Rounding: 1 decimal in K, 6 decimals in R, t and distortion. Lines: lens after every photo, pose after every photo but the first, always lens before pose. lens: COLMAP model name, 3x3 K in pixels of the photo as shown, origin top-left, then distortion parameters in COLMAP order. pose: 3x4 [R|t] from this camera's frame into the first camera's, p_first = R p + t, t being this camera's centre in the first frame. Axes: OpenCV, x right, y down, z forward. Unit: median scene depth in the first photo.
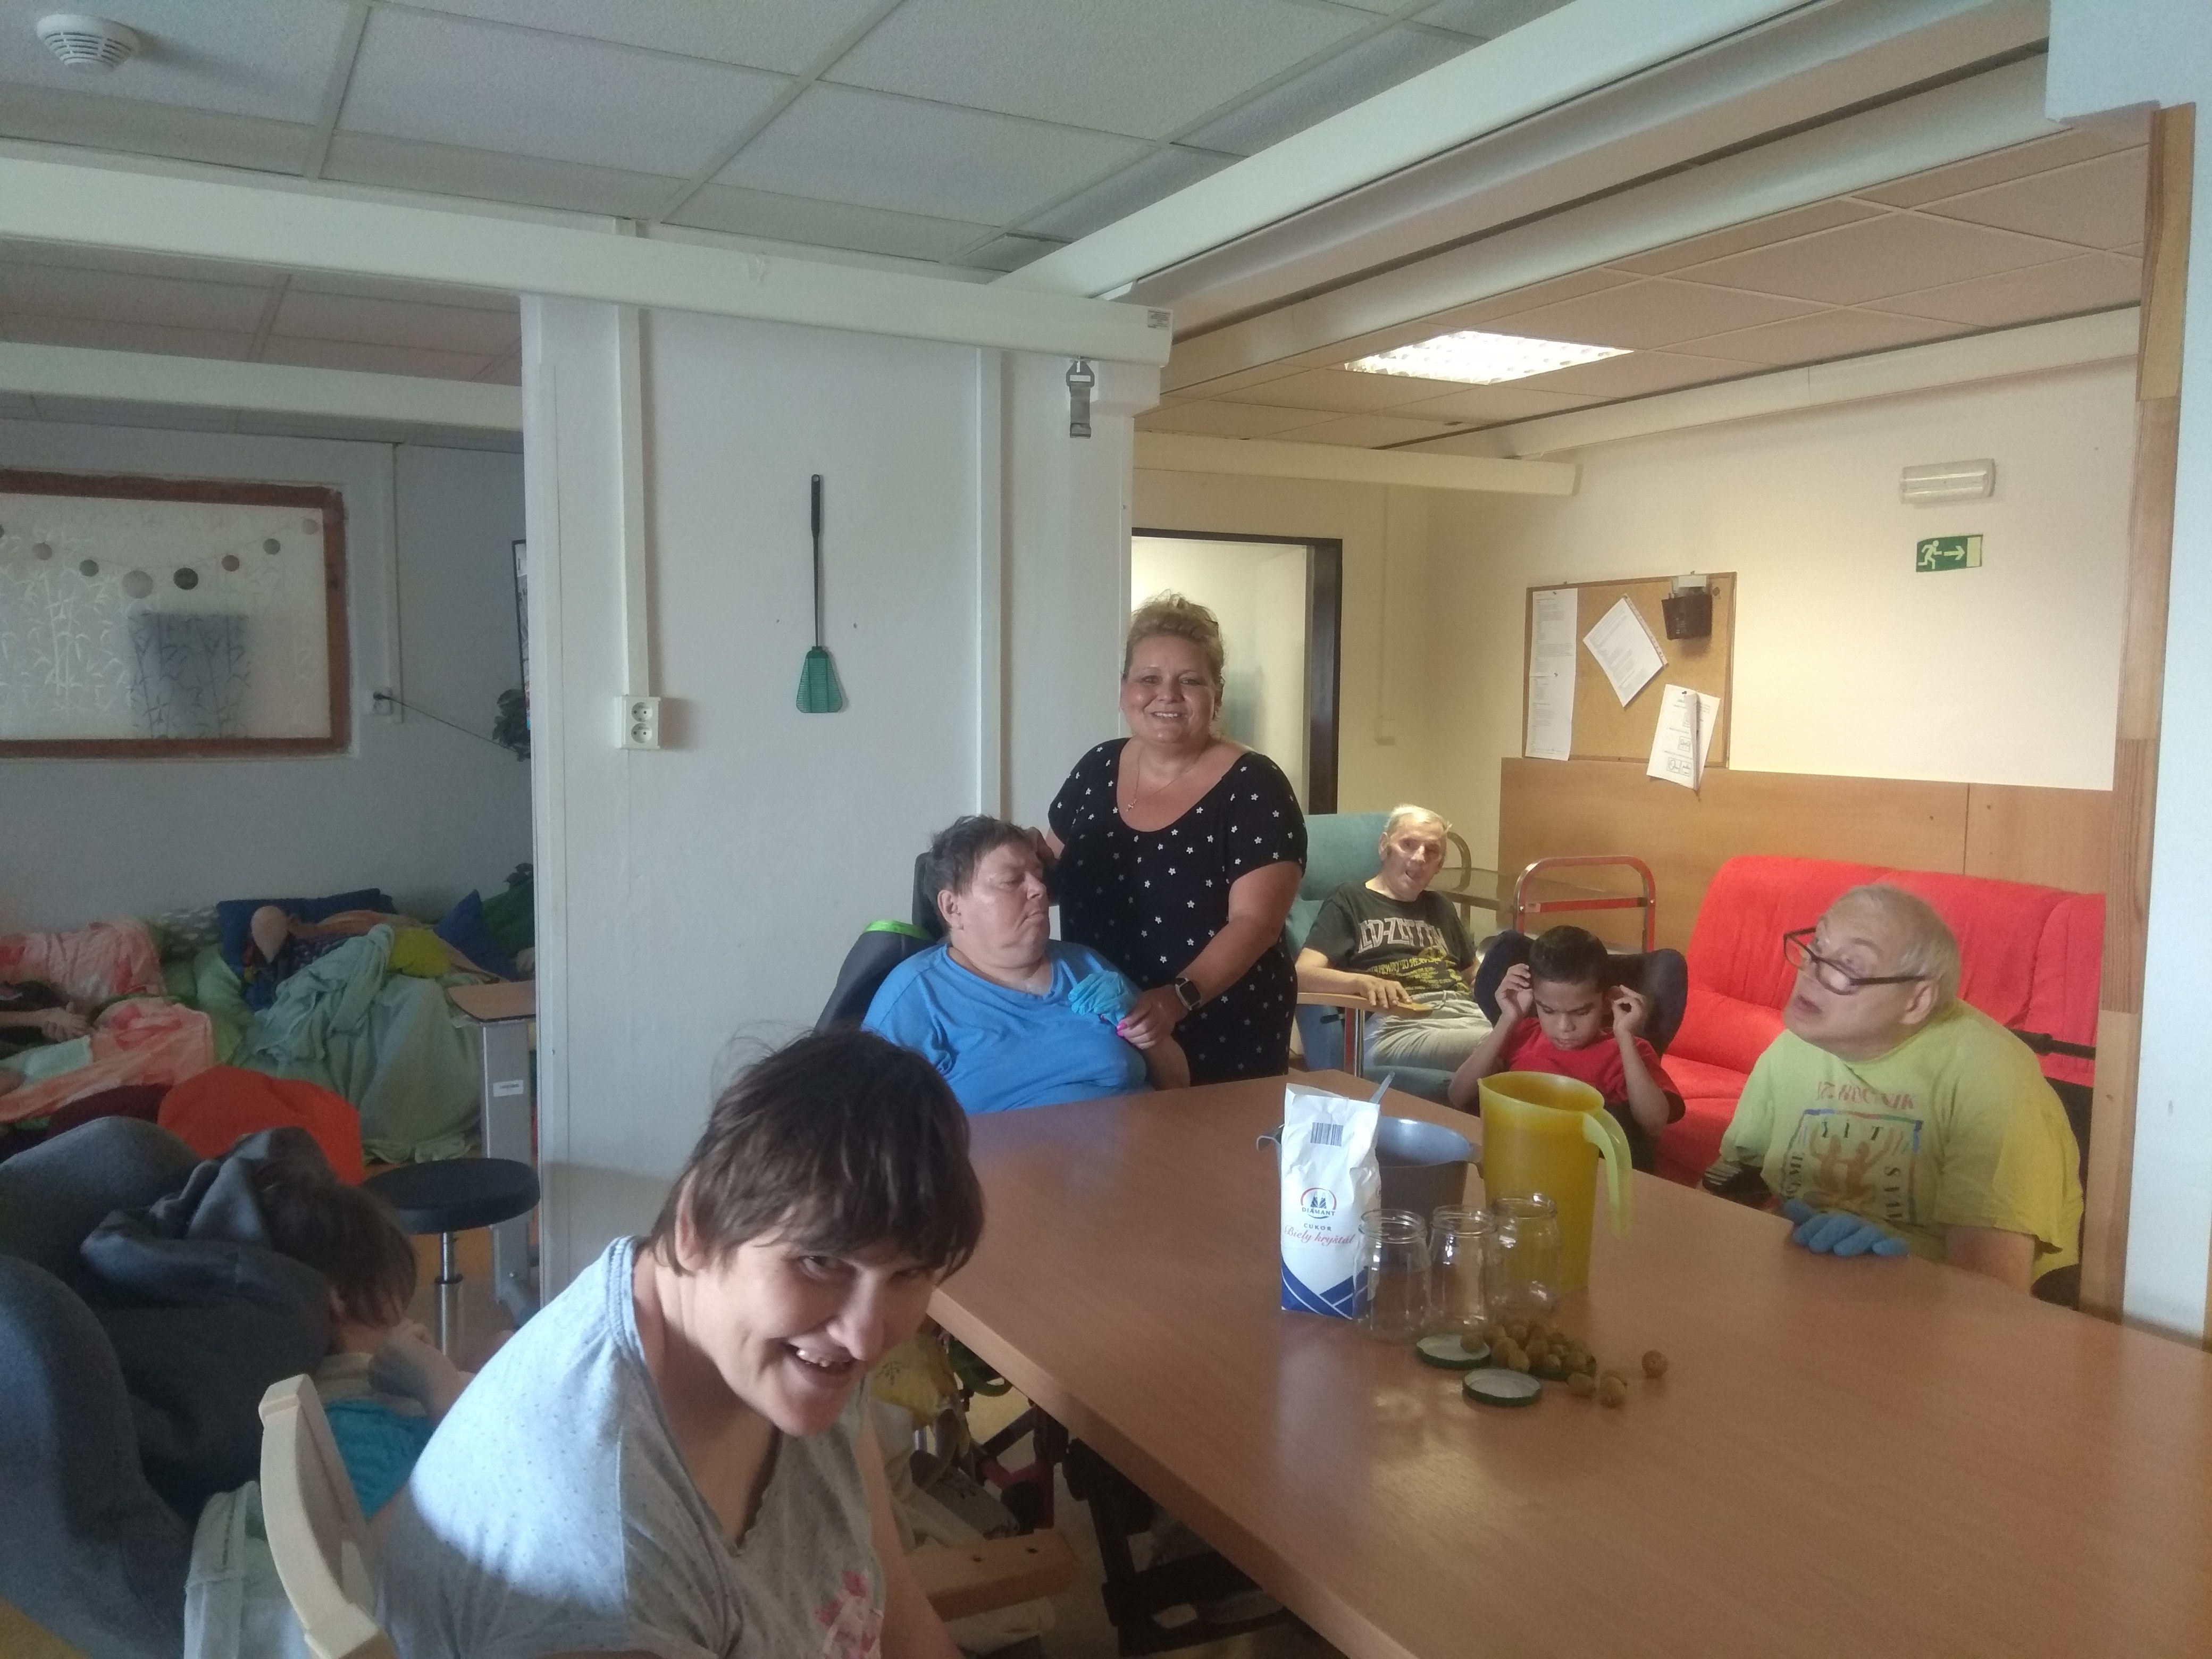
lens RADIAL K [[1682.9, 0, 1079.4], [0, 1682.9, 822.7], [0, 0, 1]] dist [0.037137, -0.061766]
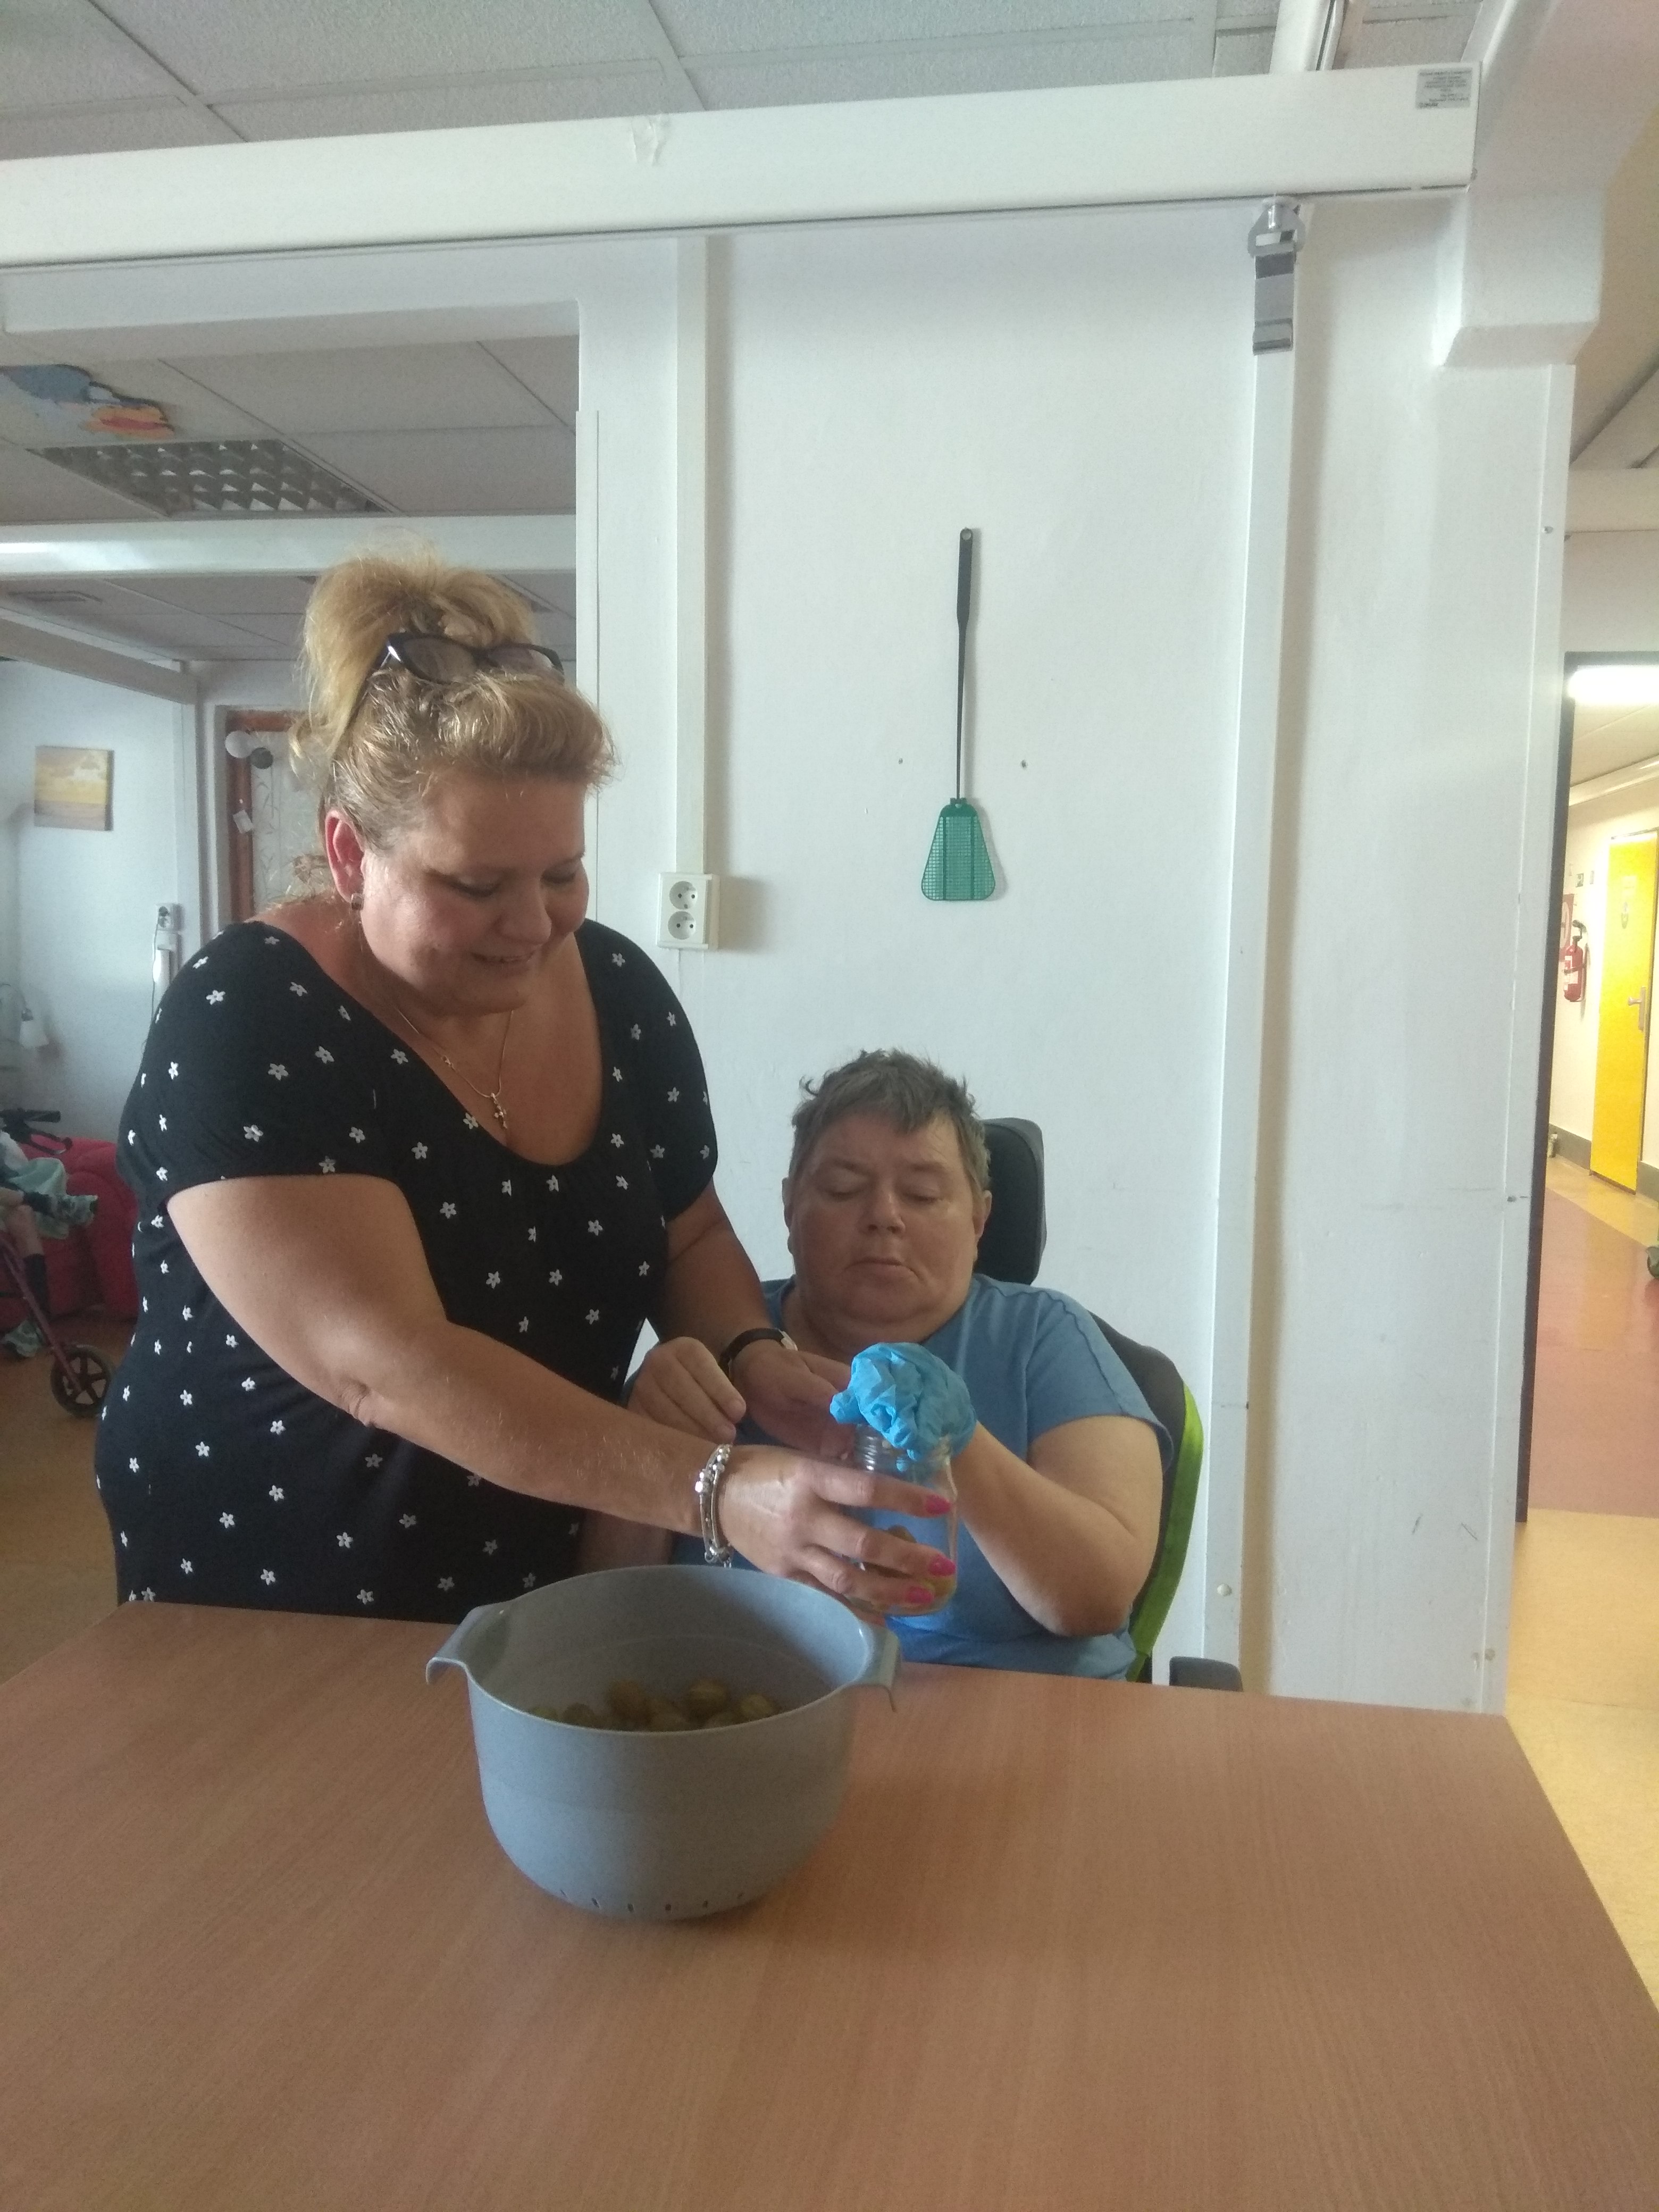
lens RADIAL K [[1682.9, 0, 831.6], [0, 1682.9, 1097.4], [0, 0, 1]] dist [0.037137, -0.061766]
pose [[0.787865, 0.060955, -0.612823, 0.210028], [-0.062910, 0.997850, 0.018373, 0.000839], [0.612626, 0.024078, 0.790006, 0.465694]]
